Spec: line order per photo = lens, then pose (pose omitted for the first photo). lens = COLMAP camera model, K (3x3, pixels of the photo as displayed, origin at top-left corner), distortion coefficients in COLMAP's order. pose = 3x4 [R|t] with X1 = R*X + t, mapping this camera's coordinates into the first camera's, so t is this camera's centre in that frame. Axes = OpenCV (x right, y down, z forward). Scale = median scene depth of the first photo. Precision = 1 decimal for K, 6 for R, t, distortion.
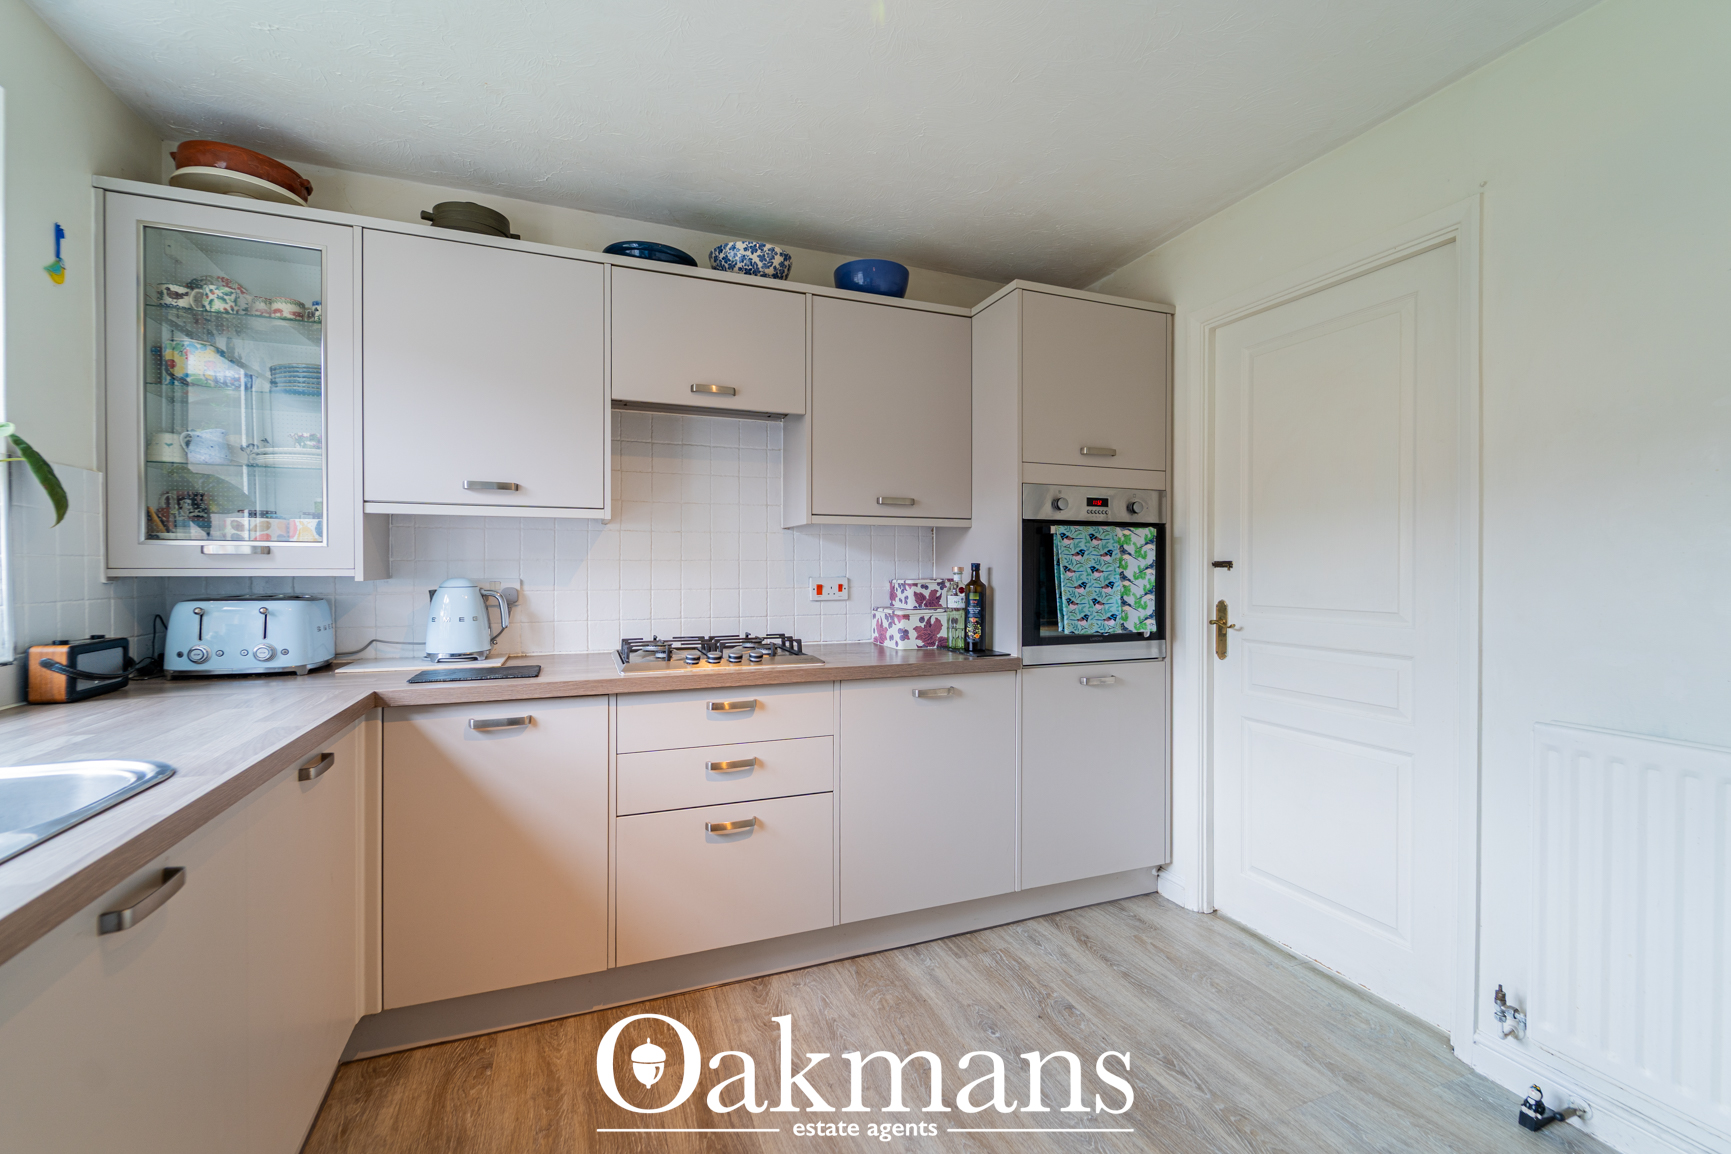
lens RADIAL K [[719.2, 0, 865.5], [0, 719.2, 577.0], [0, 0, 1]] dist [-0.002756, -0.000476]
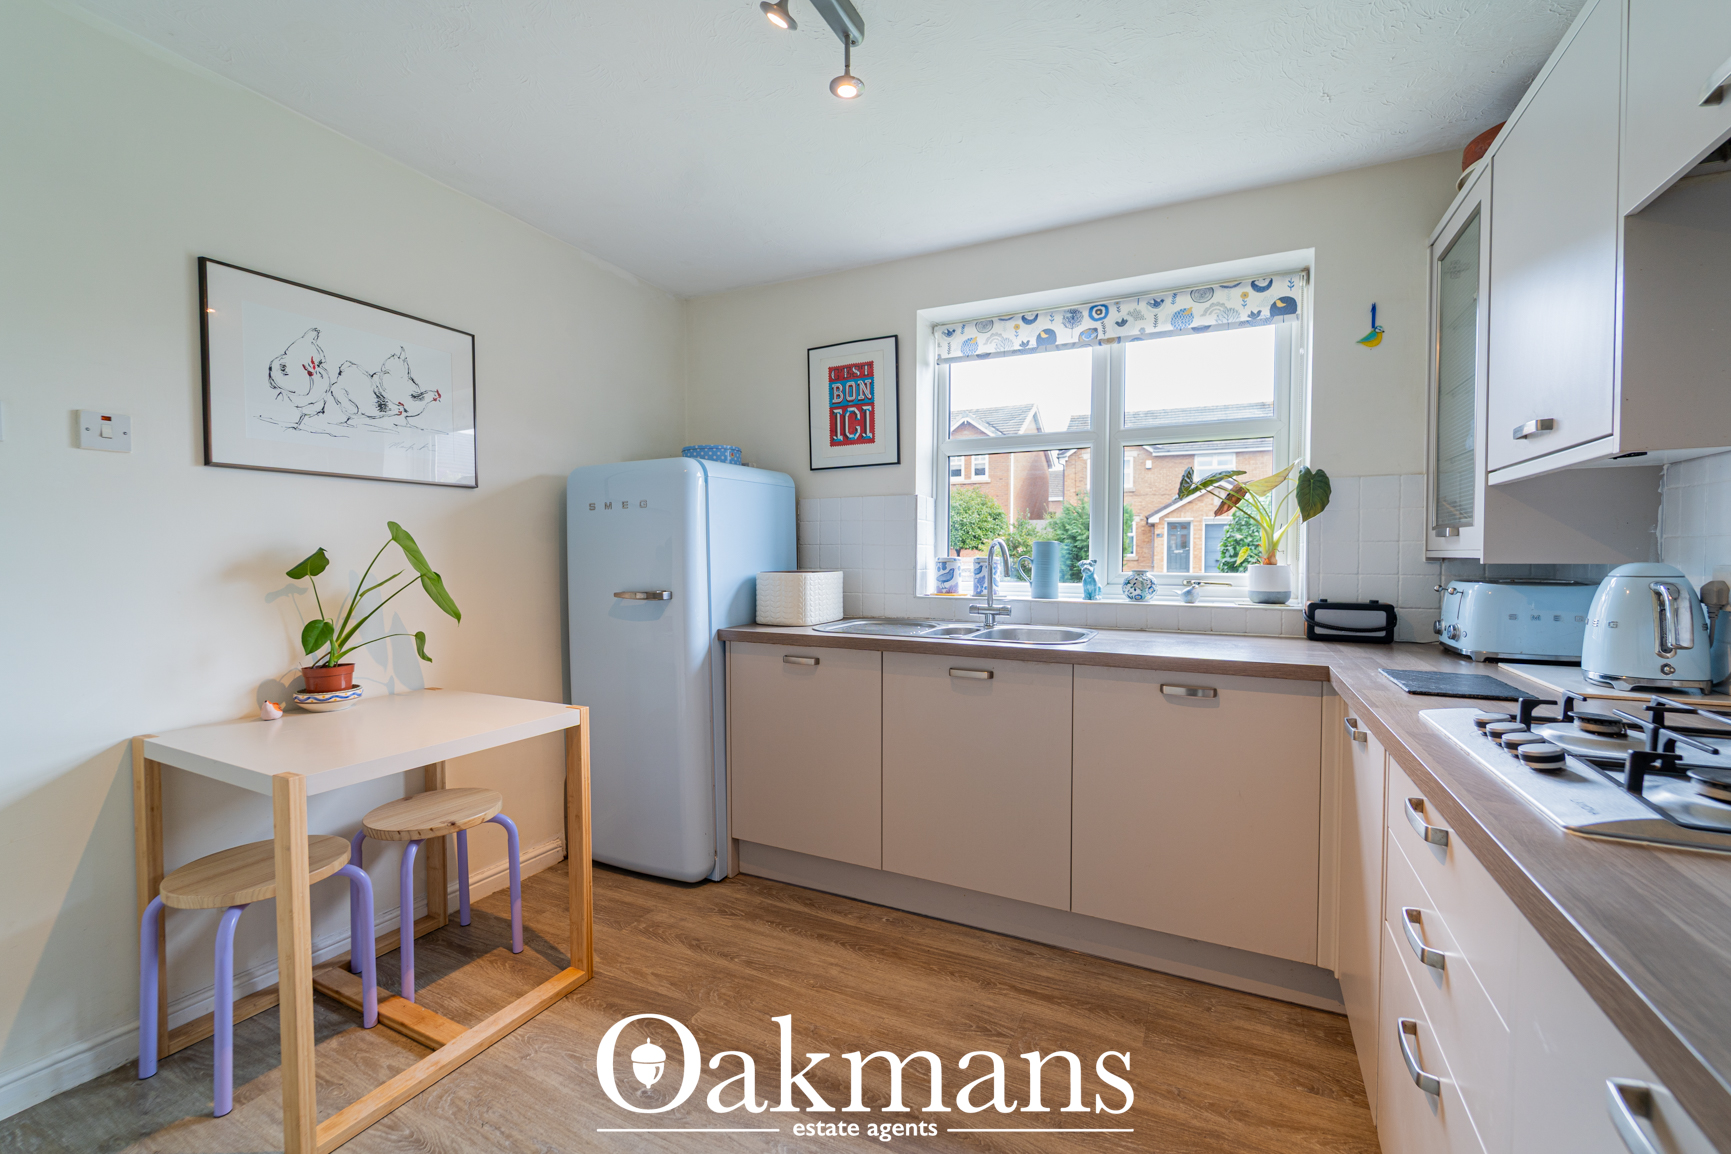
lens RADIAL K [[703.7, 0, 880.5], [0, 703.7, 574.8], [0, 0, 1]] dist [0.001234, -0.000365]
pose [[-0.729759, 0.019176, -0.683435, 0.423121], [-0.007531, 0.999321, 0.036080, -0.006069], [0.683663, 0.031476, -0.729119, 1.104688]]
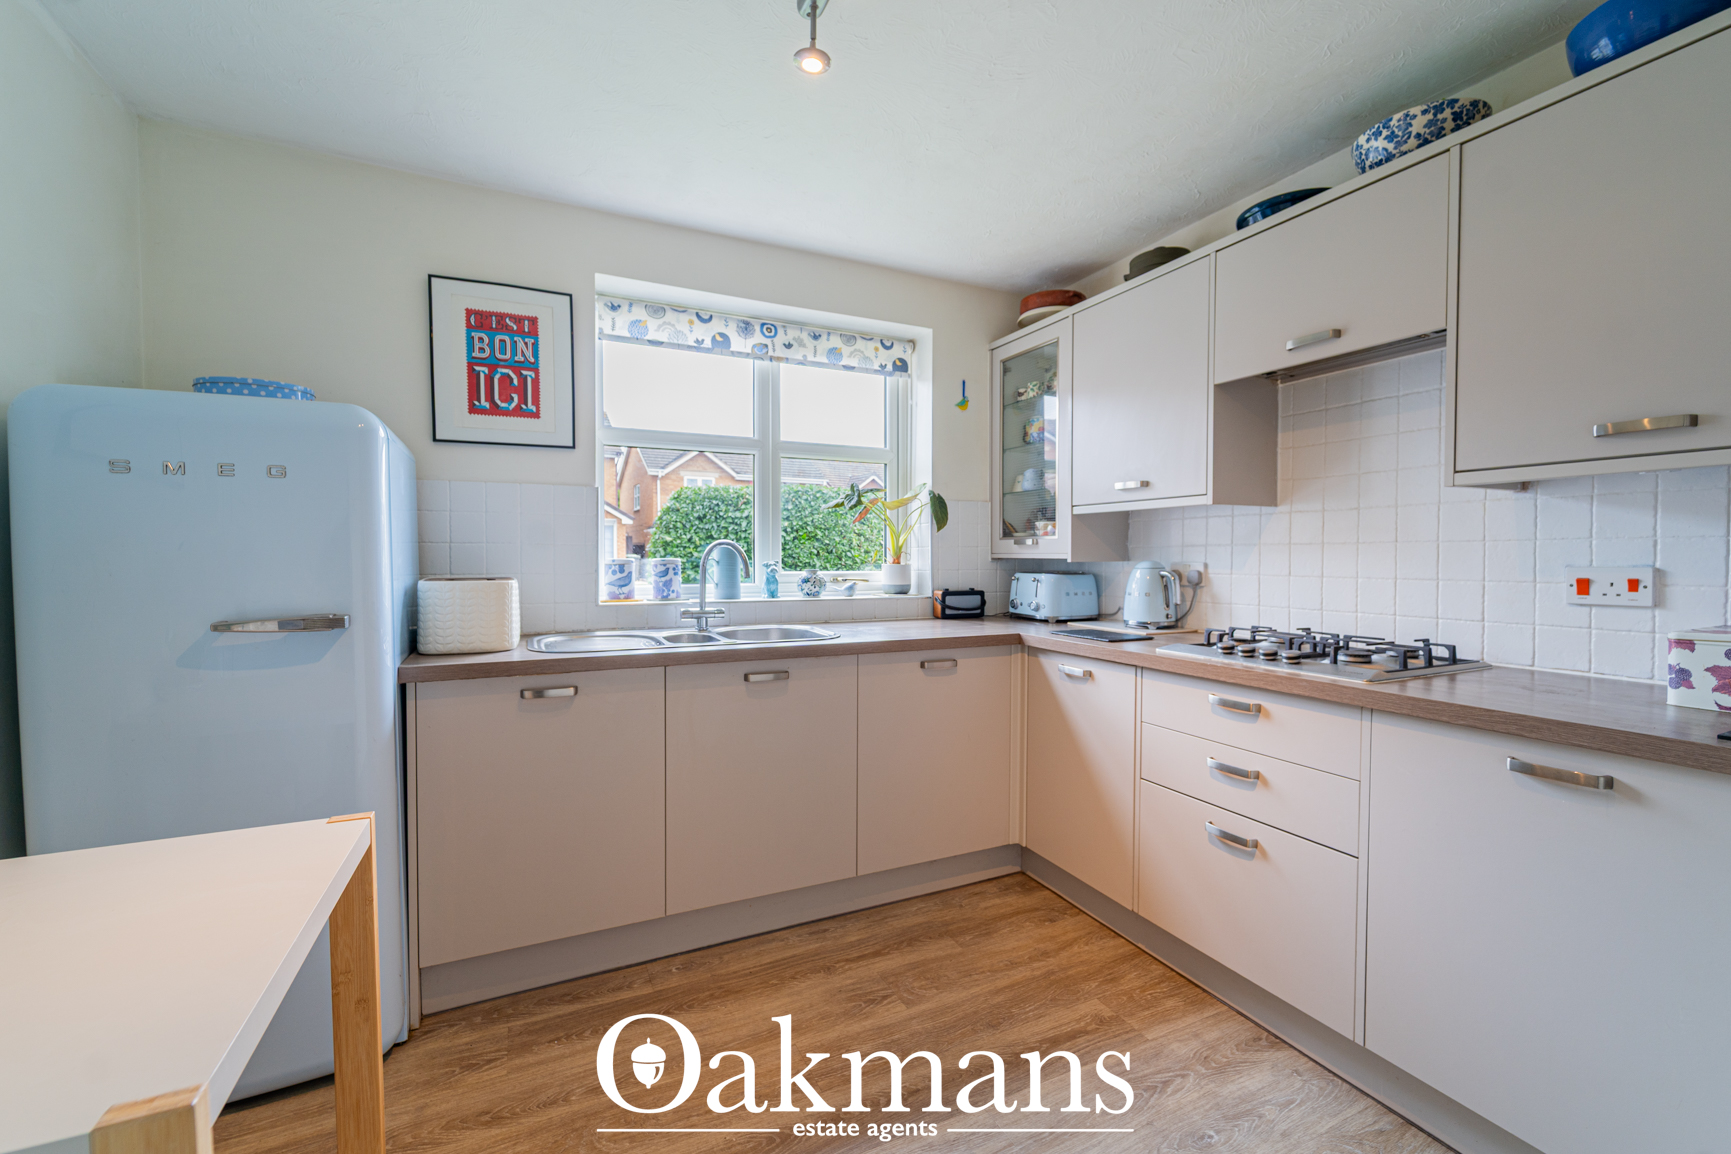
lens RADIAL K [[705.2, 0, 869.6], [0, 705.2, 573.2], [0, 0, 1]] dist [-0.001271, -0.000477]
pose [[0.075101, 0.025107, -0.996860, 0.664239], [-0.011366, 0.999640, 0.024321, -0.001551], [0.997111, 0.009503, 0.075360, 0.484093]]
